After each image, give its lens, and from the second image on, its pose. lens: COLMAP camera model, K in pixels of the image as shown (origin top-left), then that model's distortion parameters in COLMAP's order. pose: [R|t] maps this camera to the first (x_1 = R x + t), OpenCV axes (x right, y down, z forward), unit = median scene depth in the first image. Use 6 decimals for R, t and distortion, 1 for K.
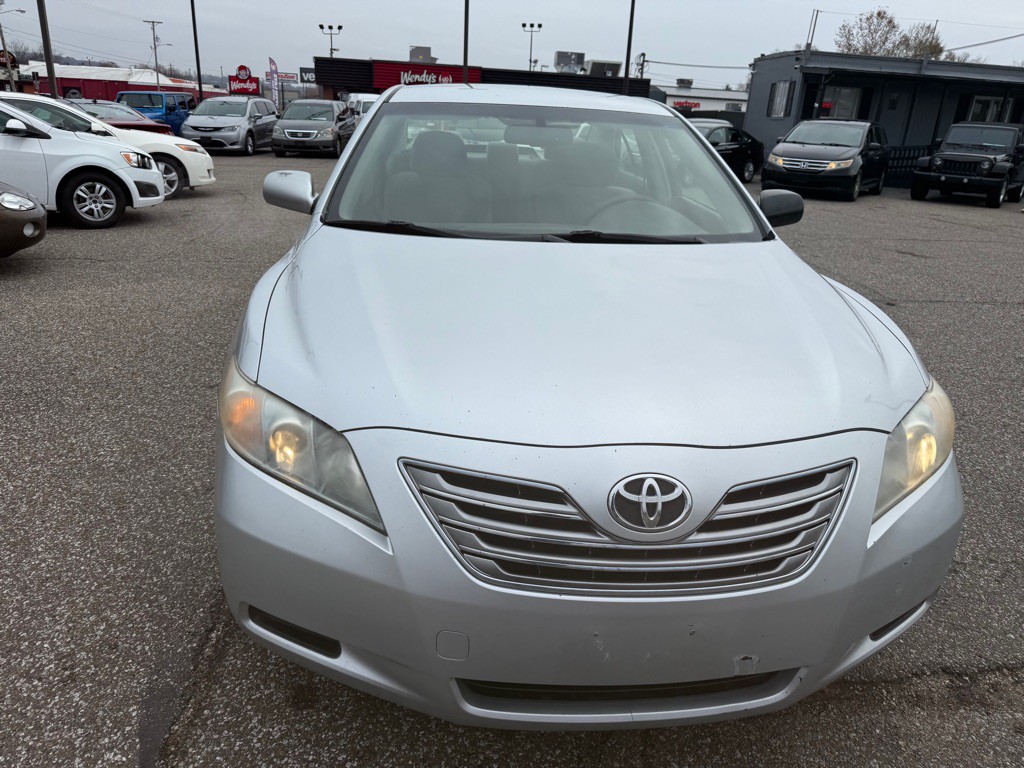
lens RADIAL K [[722.2, 0, 518.3], [0, 722.2, 387.0], [0, 0, 1]] dist [0.018992, -0.026000]
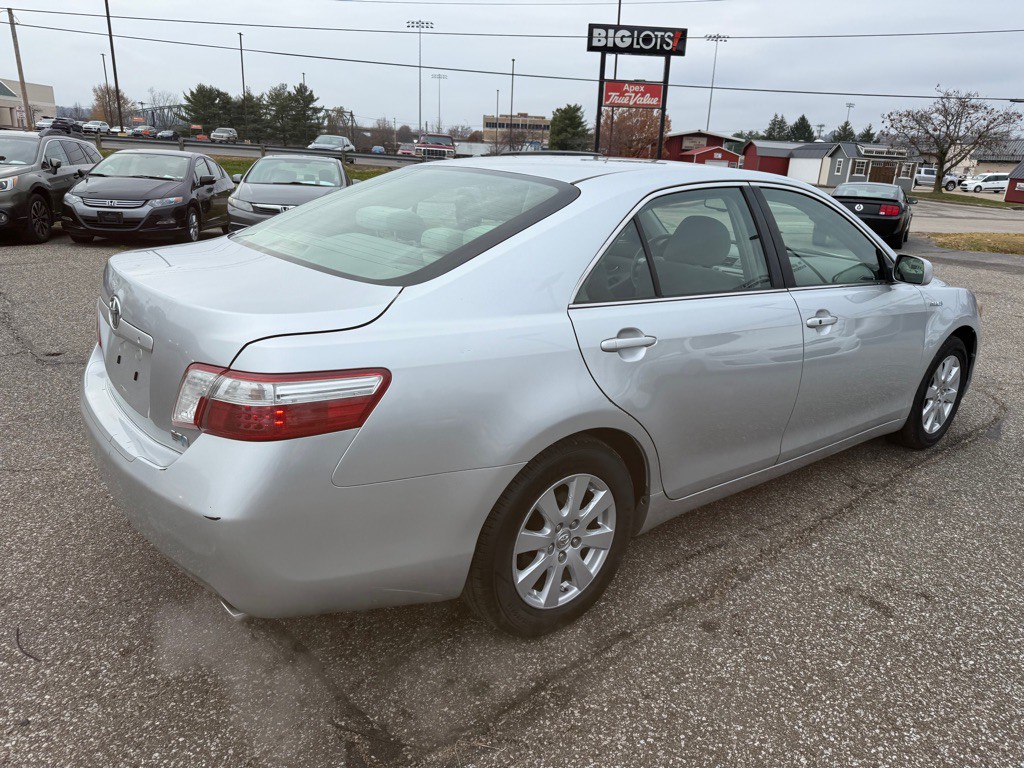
lens RADIAL K [[722.2, 0, 518.8], [0, 722.2, 389.0], [0, 0, 1]] dist [0.018992, -0.026000]
pose [[-0.555539, -0.328672, 0.763774, -0.109745], [0.218524, 0.828559, 0.515496, -0.102636], [-0.802261, 0.453282, -0.388475, 0.243431]]
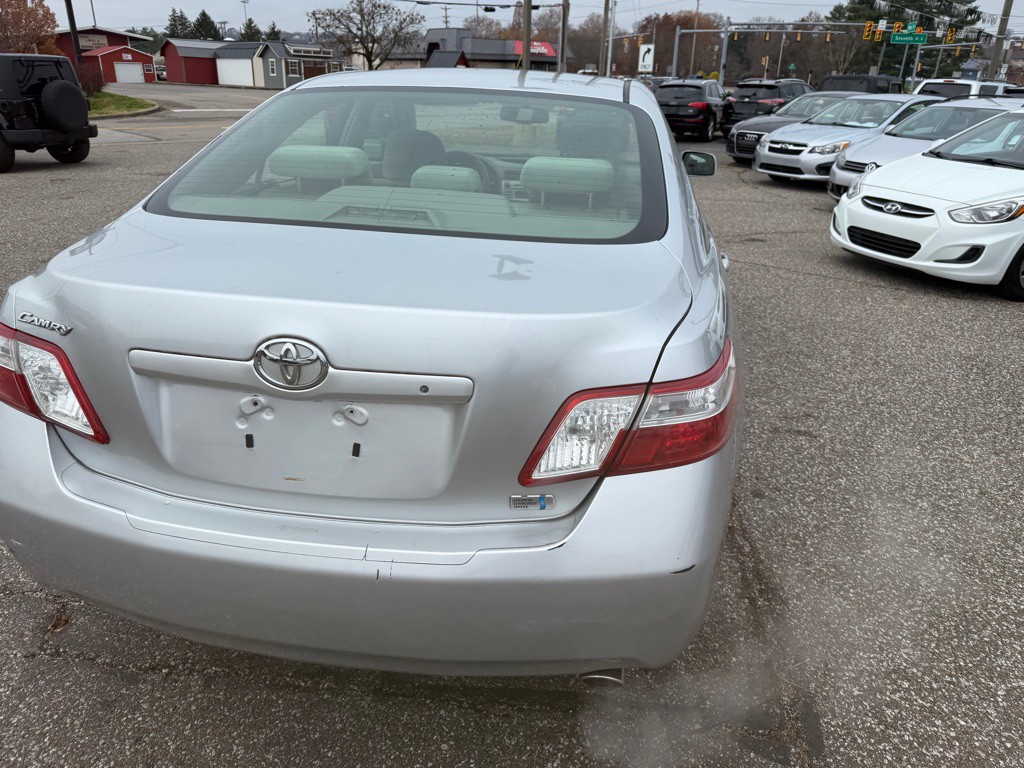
lens RADIAL K [[722.2, 0, 520.4], [0, 722.2, 390.9], [0, 0, 1]] dist [0.018992, -0.026000]
pose [[-0.967255, -0.166713, 0.191375, -0.037150], [0.012769, 0.721102, 0.692711, -0.111168], [-0.253485, 0.672472, -0.695361, 0.279374]]
